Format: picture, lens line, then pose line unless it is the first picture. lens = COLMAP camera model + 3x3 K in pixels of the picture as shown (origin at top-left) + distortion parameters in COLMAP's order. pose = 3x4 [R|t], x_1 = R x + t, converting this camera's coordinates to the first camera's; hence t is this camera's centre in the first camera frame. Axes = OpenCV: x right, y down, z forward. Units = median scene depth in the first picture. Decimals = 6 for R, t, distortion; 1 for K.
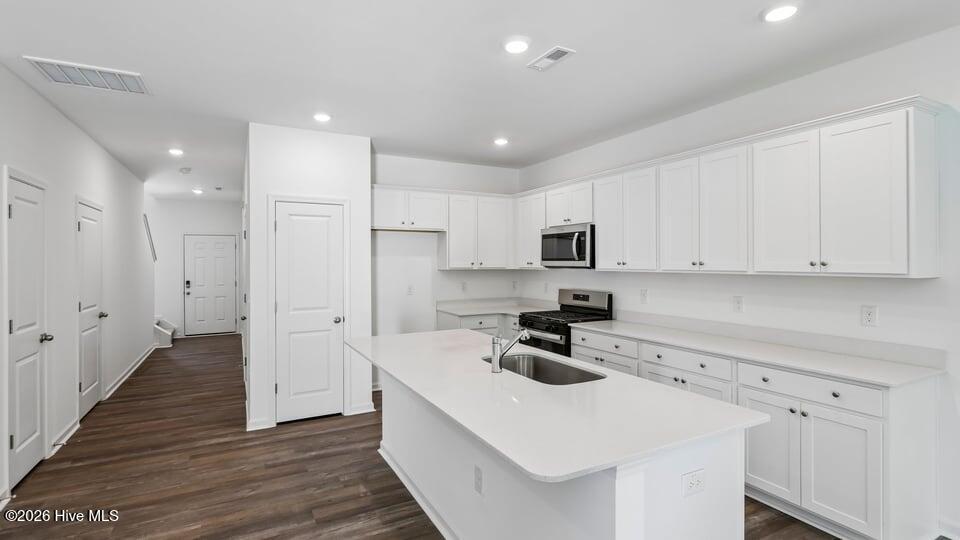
lens RADIAL K [[459.6, 0, 480.0], [0, 459.6, 270.0], [0, 0, 1]] dist [-0.005031, -0.000806]
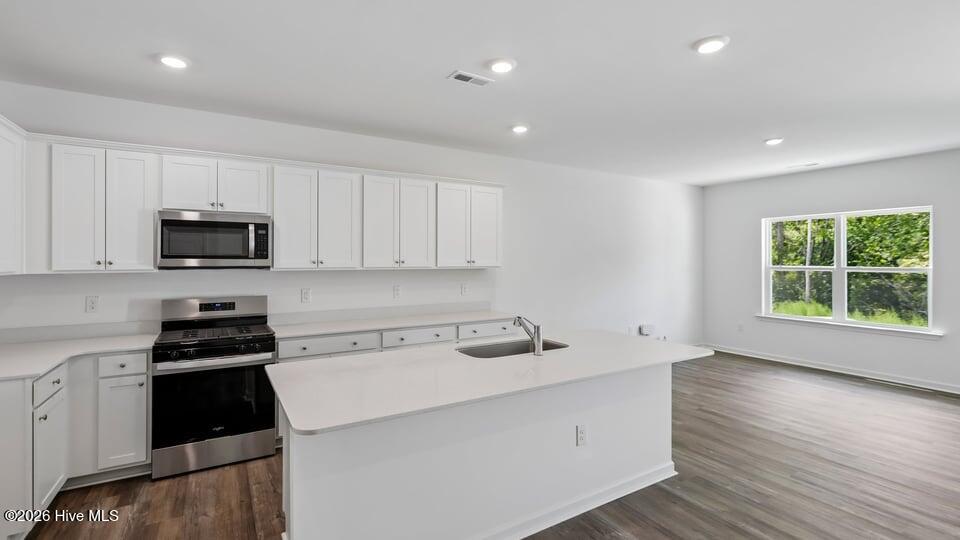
lens RADIAL K [[435.5, 0, 480.0], [0, 435.5, 270.0], [0, 0, 1]] dist [0.002104, 0.000387]
pose [[-0.052525, -0.021011, 0.998399, -0.581594], [0.017264, 0.999610, 0.021944, -0.010988], [-0.998470, 0.018388, -0.052142, 0.652190]]
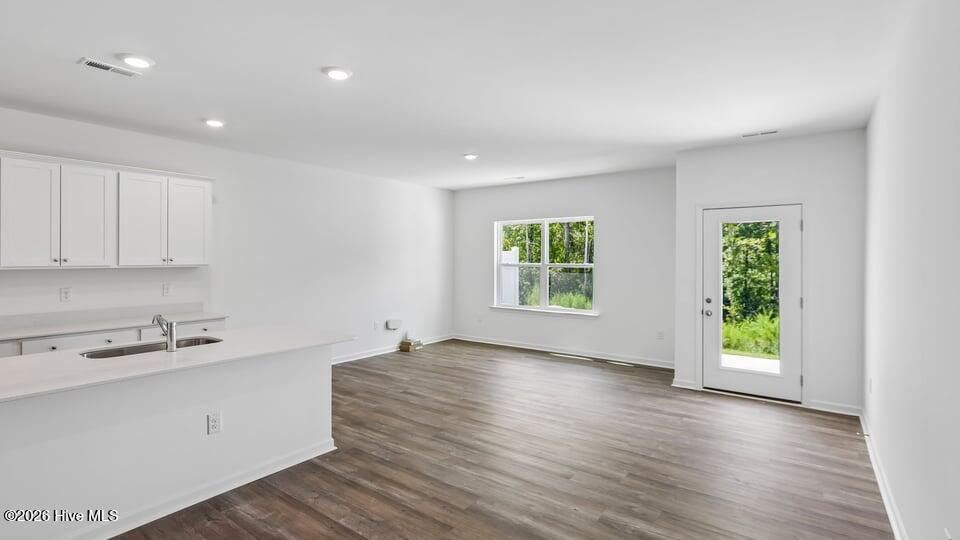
lens RADIAL K [[459.6, 0, 480.0], [0, 459.6, 270.0], [0, 0, 1]] dist [-0.005031, -0.000806]
pose [[-0.425611, -0.023251, 0.904607, -0.749075], [0.015518, 0.999335, 0.032987, -0.008715], [-0.904773, 0.028077, -0.424968, 0.426591]]
